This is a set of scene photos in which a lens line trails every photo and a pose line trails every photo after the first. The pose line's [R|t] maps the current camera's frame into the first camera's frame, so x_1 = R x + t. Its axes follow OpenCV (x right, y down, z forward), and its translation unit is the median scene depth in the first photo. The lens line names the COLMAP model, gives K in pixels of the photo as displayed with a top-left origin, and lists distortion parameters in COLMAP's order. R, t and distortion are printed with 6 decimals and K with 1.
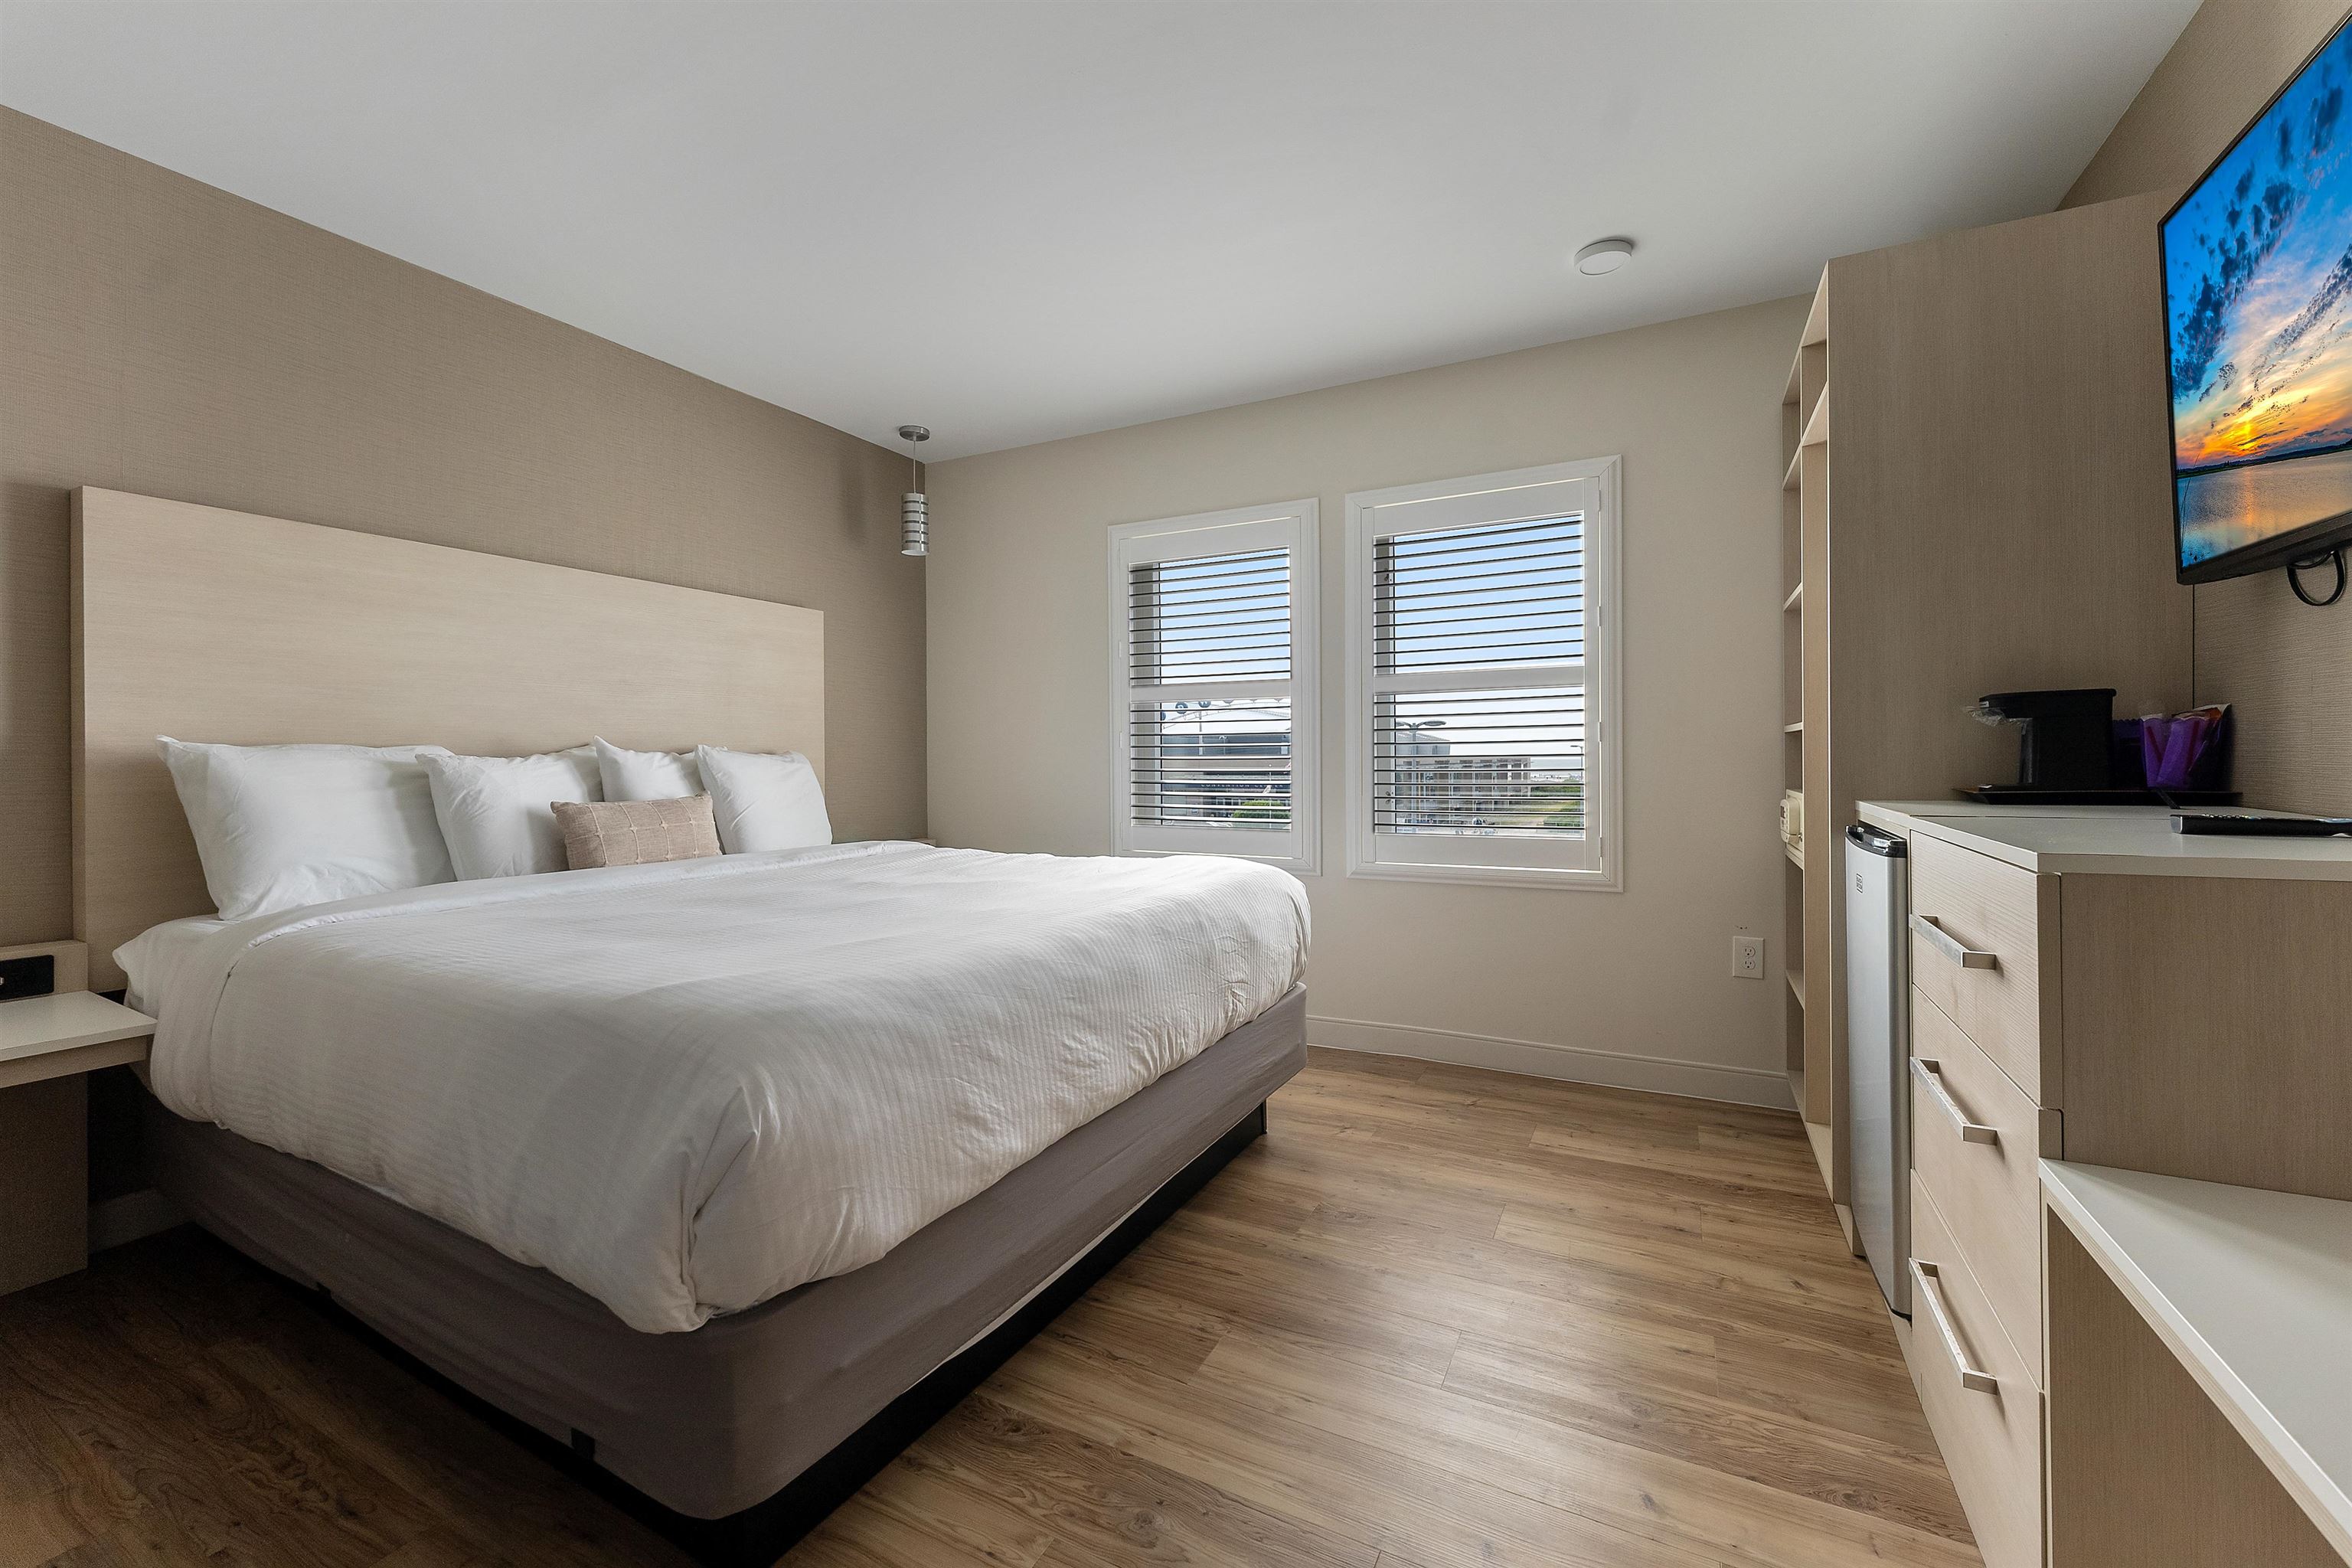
lens RADIAL K [[941.6, 0, 1171.2], [0, 941.6, 763.8], [0, 0, 1]] dist [0.001484, -0.001598]
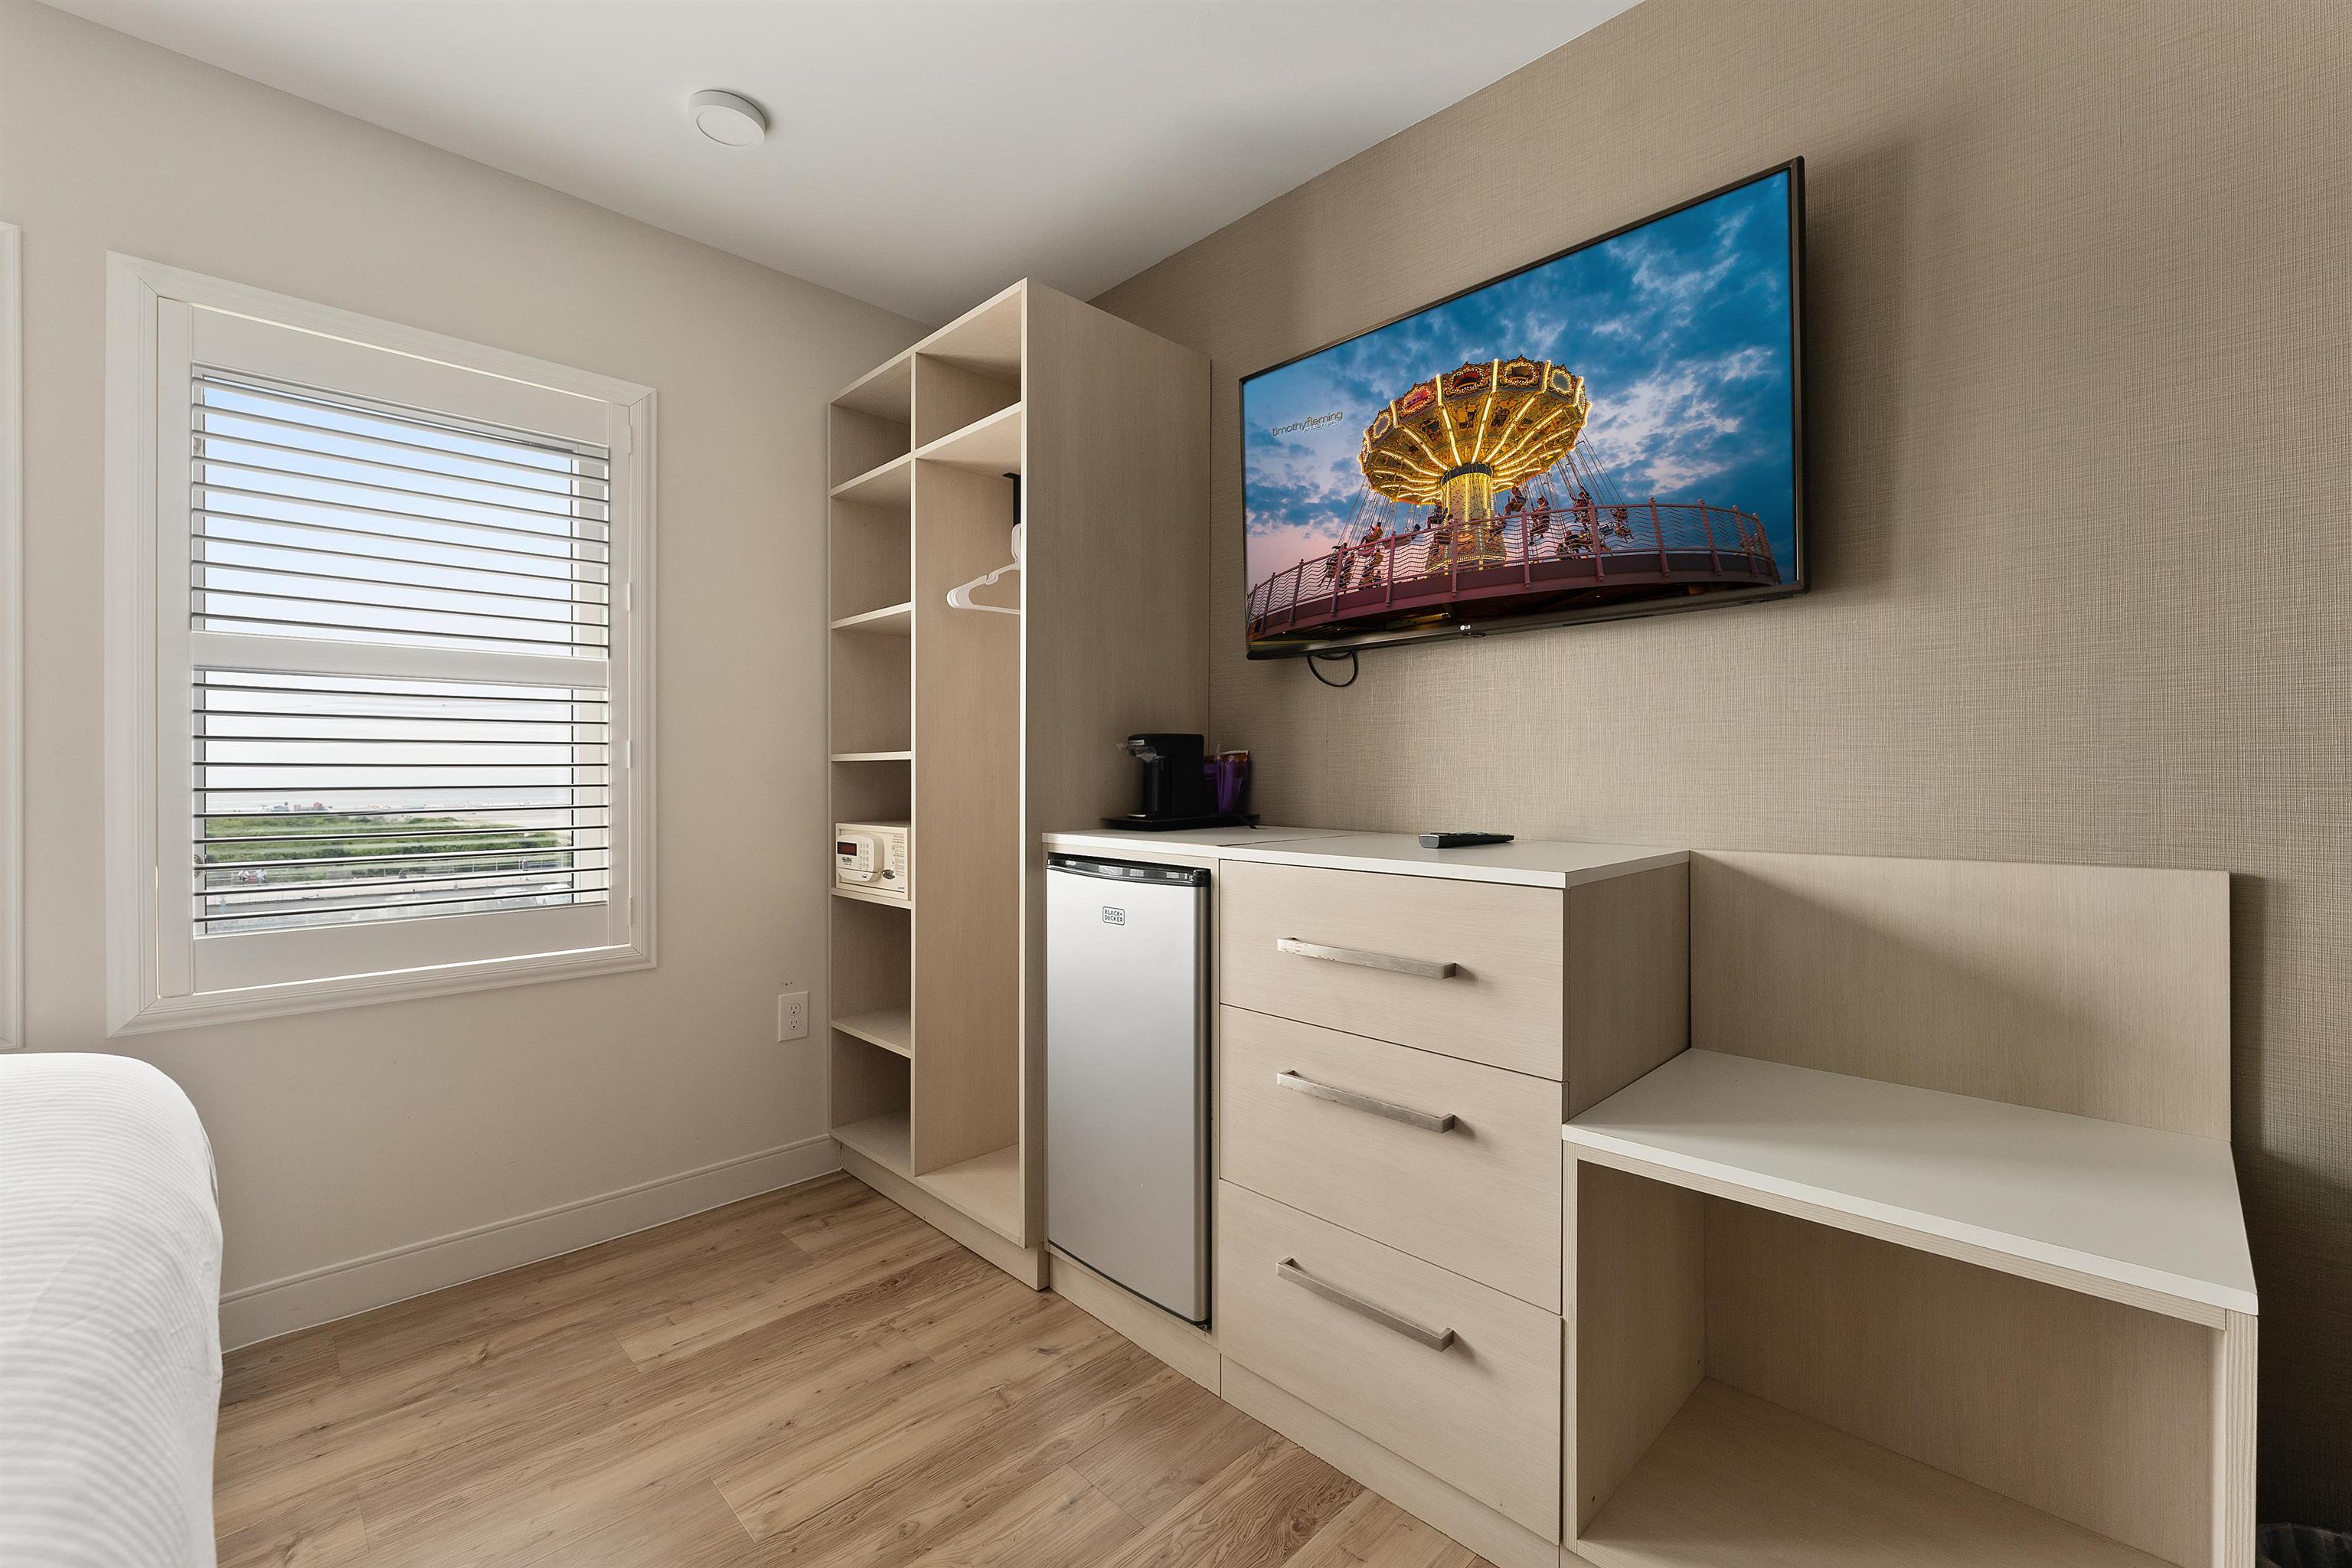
lens RADIAL K [[981.2, 0, 1176.0], [0, 981.2, 784.0], [0, 0, 1]] dist [-0.003318, -0.000210]
pose [[0.306739, 0.000821, 0.951793, -0.204321], [0.006650, 0.999973, -0.003006, -0.008023], [-0.951770, 0.007251, 0.306725, 0.518726]]
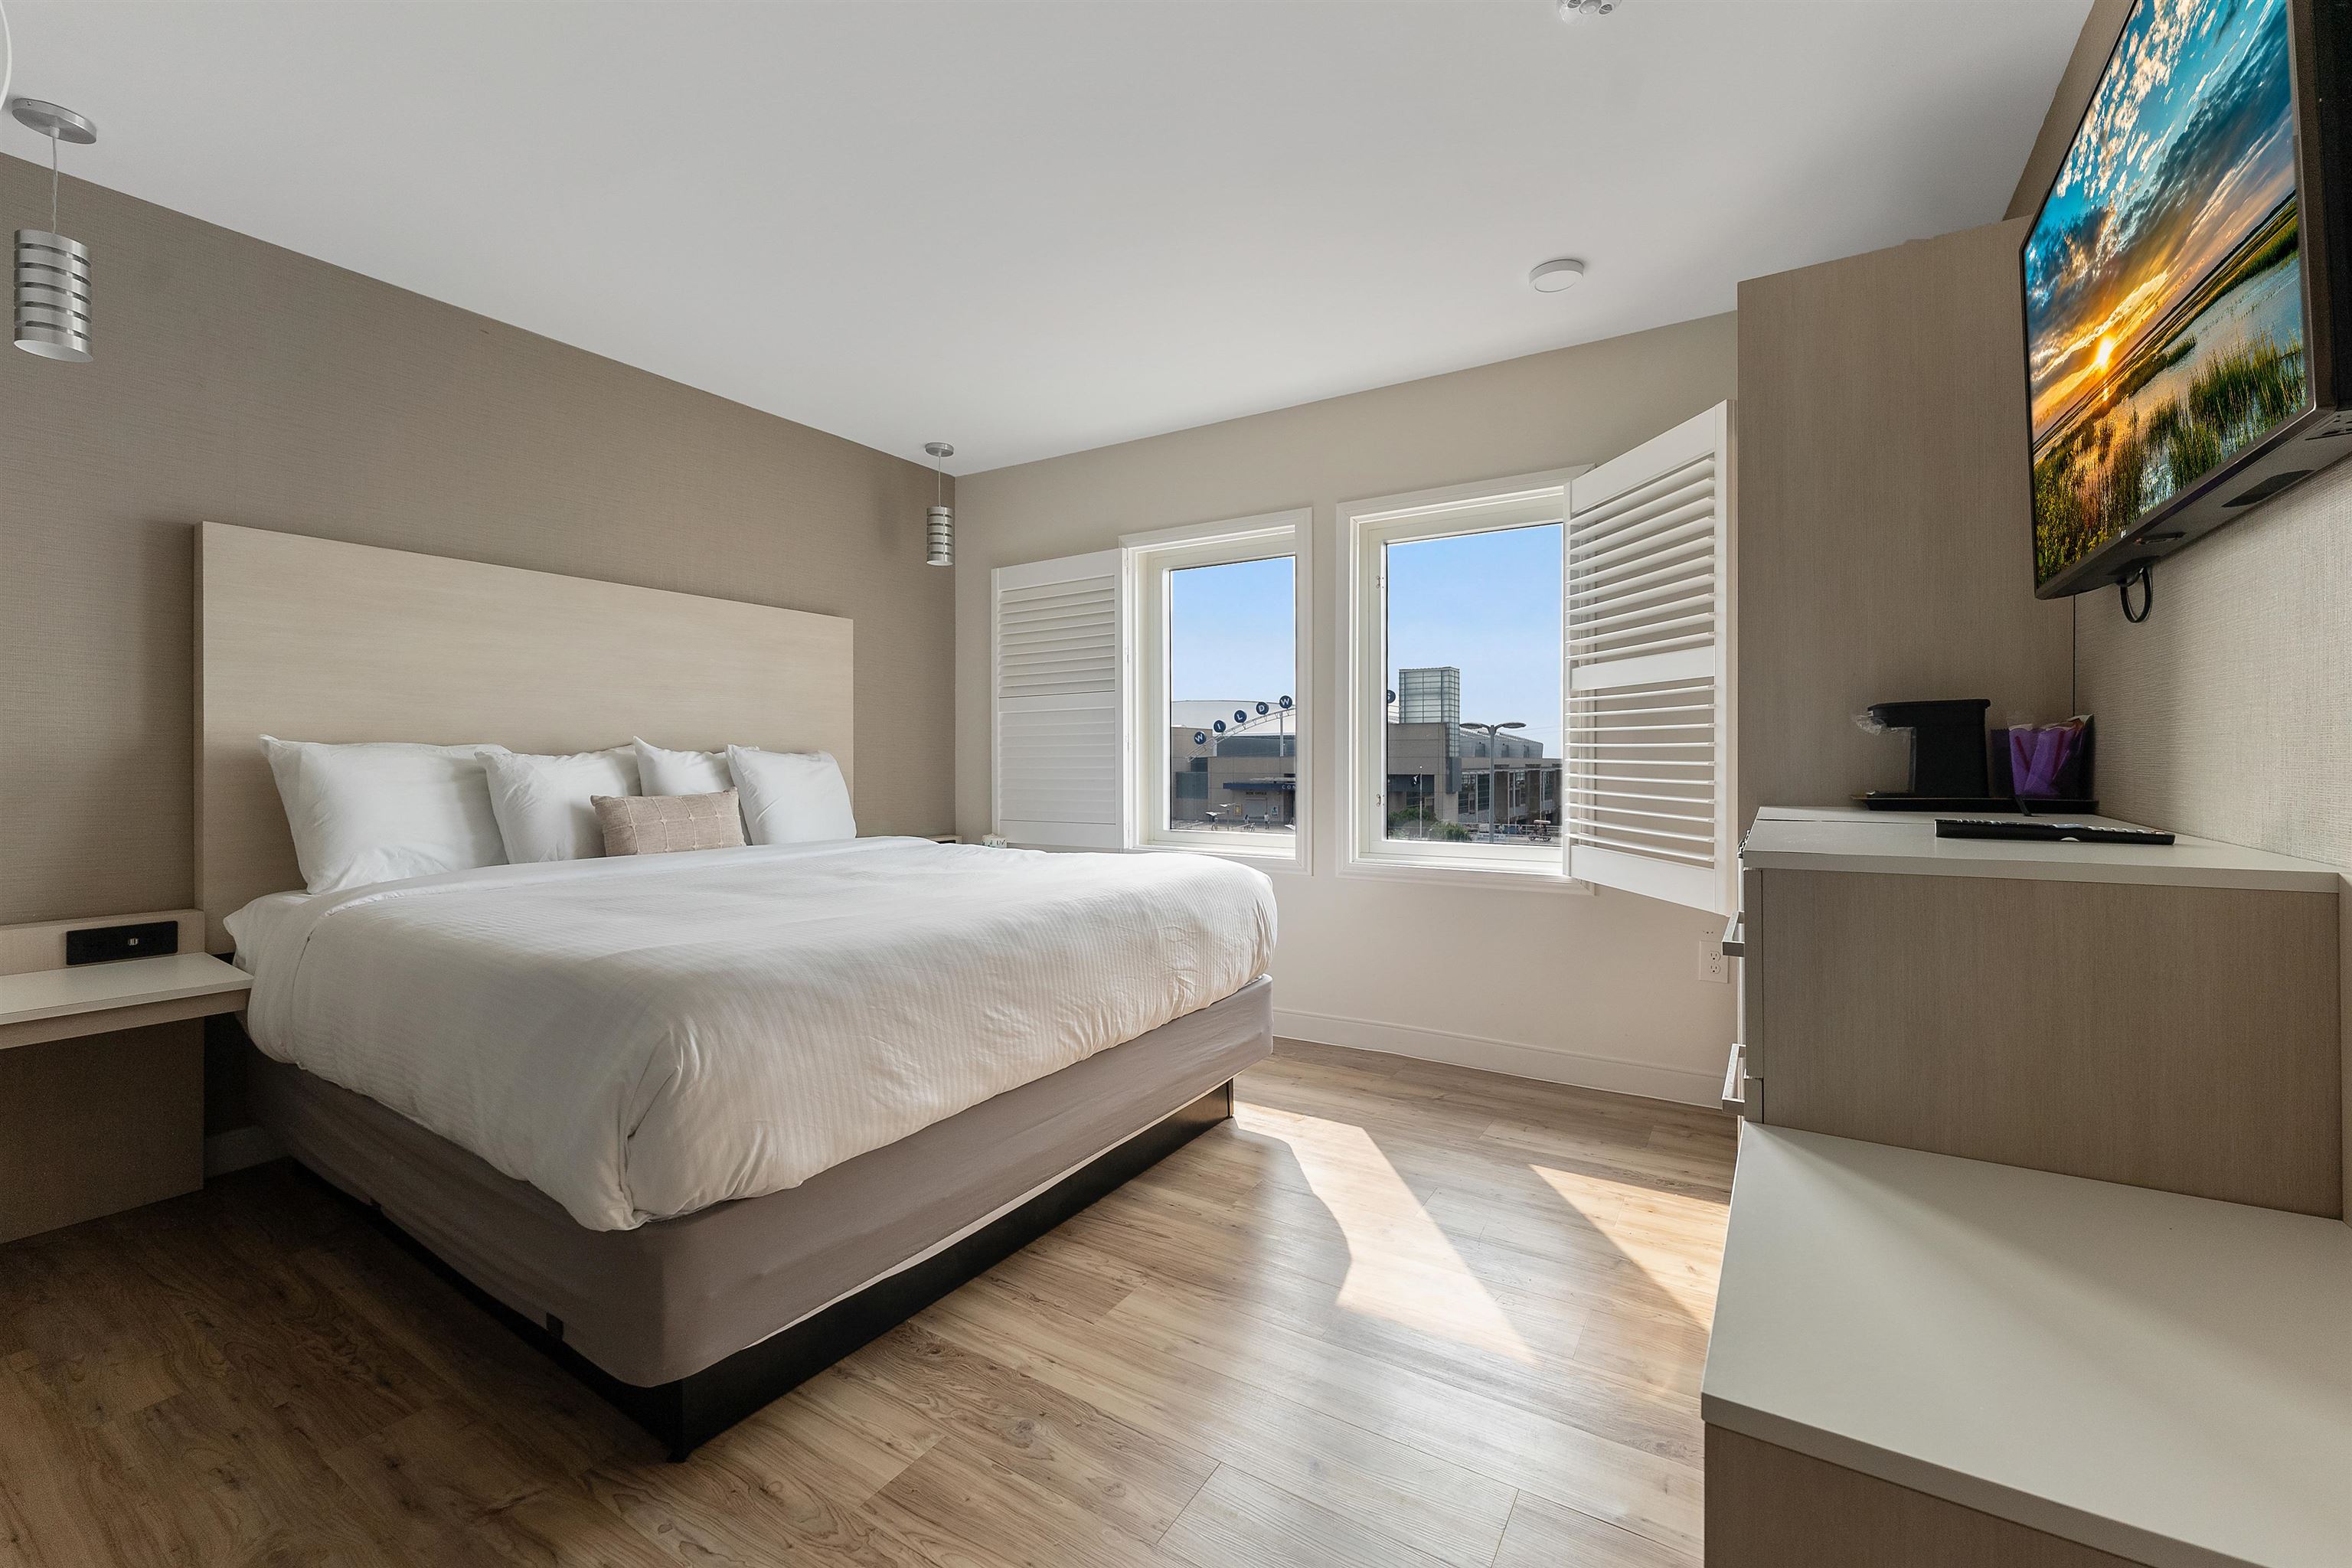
lens RADIAL K [[963.4, 0, 1179.1], [0, 963.4, 767.7], [0, 0, 1]] dist [-0.002446, 0.000041]
pose [[0.996519, 0.007532, -0.083027, 0.168701], [-0.007306, 0.999969, 0.003017, -0.001387], [0.083048, -0.002400, 0.996543, -0.099411]]
